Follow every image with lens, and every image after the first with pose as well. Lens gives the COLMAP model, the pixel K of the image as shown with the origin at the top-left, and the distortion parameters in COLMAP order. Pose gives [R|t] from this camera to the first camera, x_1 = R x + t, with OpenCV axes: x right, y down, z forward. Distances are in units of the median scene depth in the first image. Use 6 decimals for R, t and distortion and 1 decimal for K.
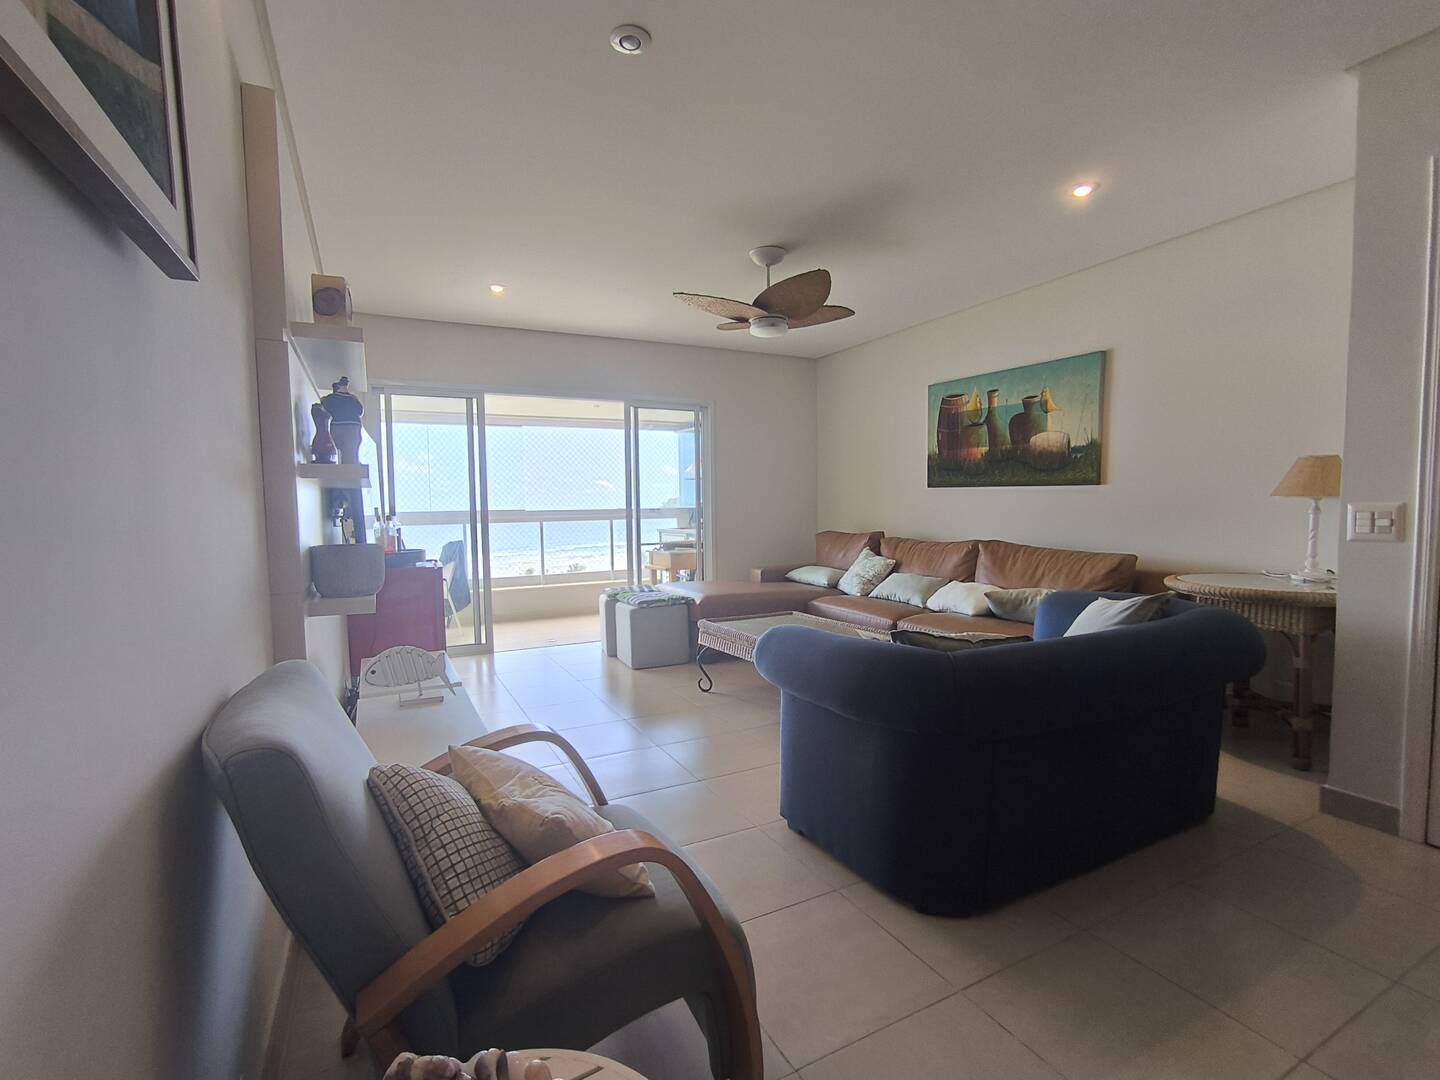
lens RADIAL K [[655.8, 0, 715.3], [0, 655.8, 547.3], [0, 0, 1]] dist [-0.047844, 0.025632]
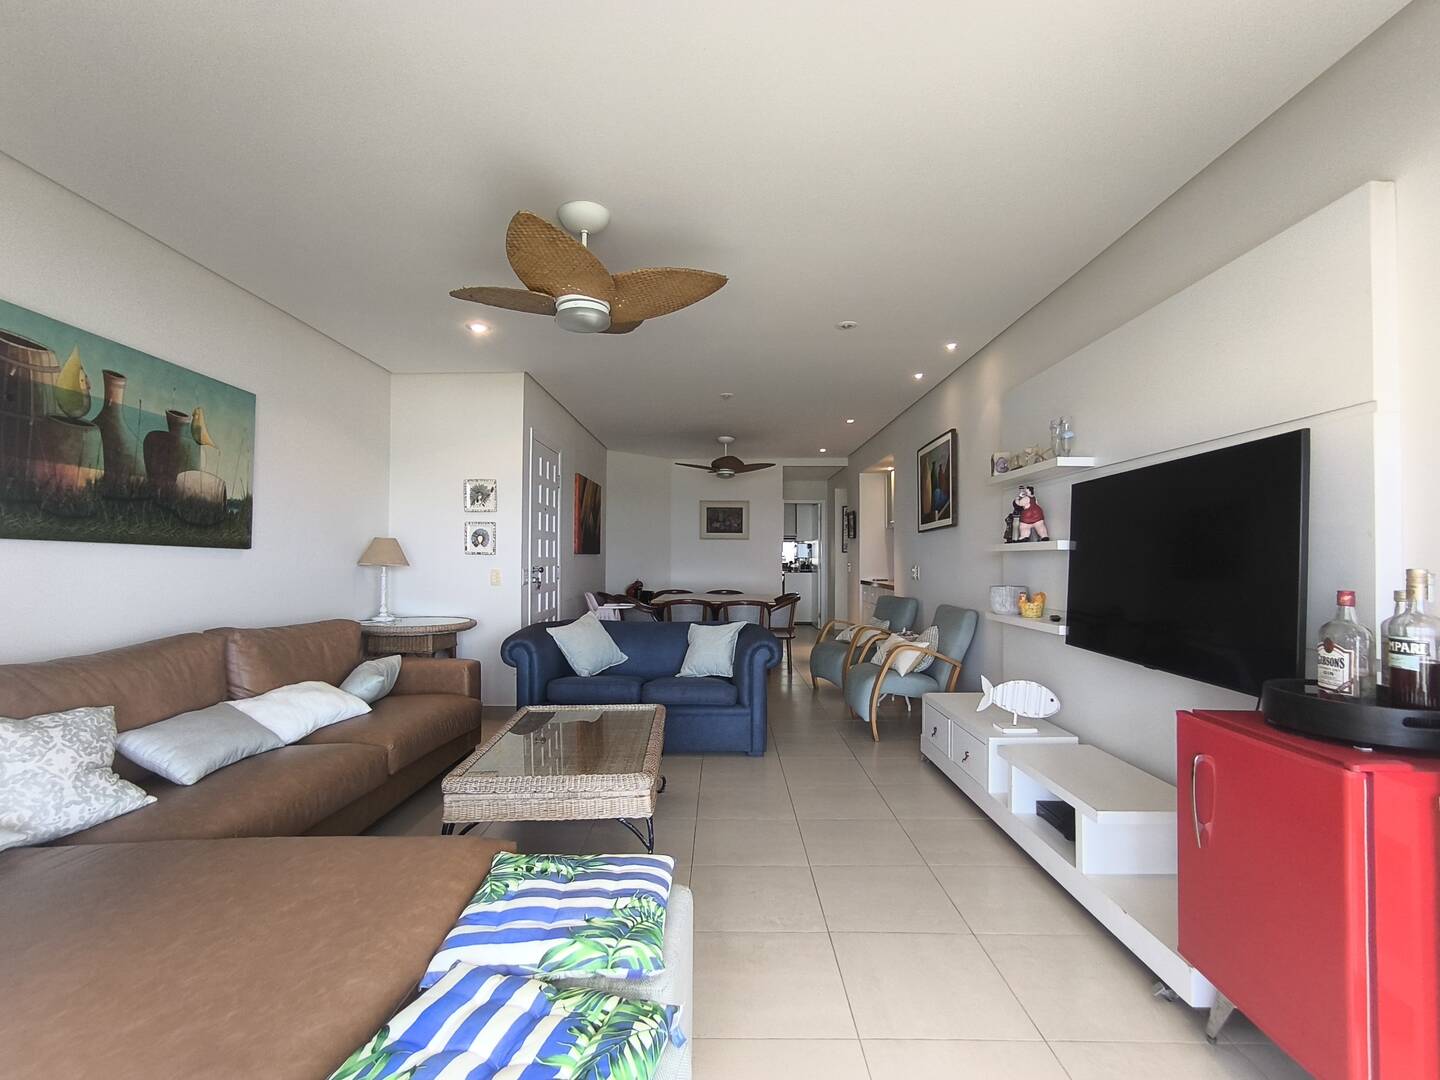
lens RADIAL K [[655.8, 0, 715.3], [0, 655.8, 547.3], [0, 0, 1]] dist [-0.047844, 0.025632]
pose [[-0.882101, 0.026272, 0.470327, -0.306633], [0.047194, 0.998349, 0.032746, -0.089190], [-0.468690, 0.051082, -0.881885, 1.324789]]
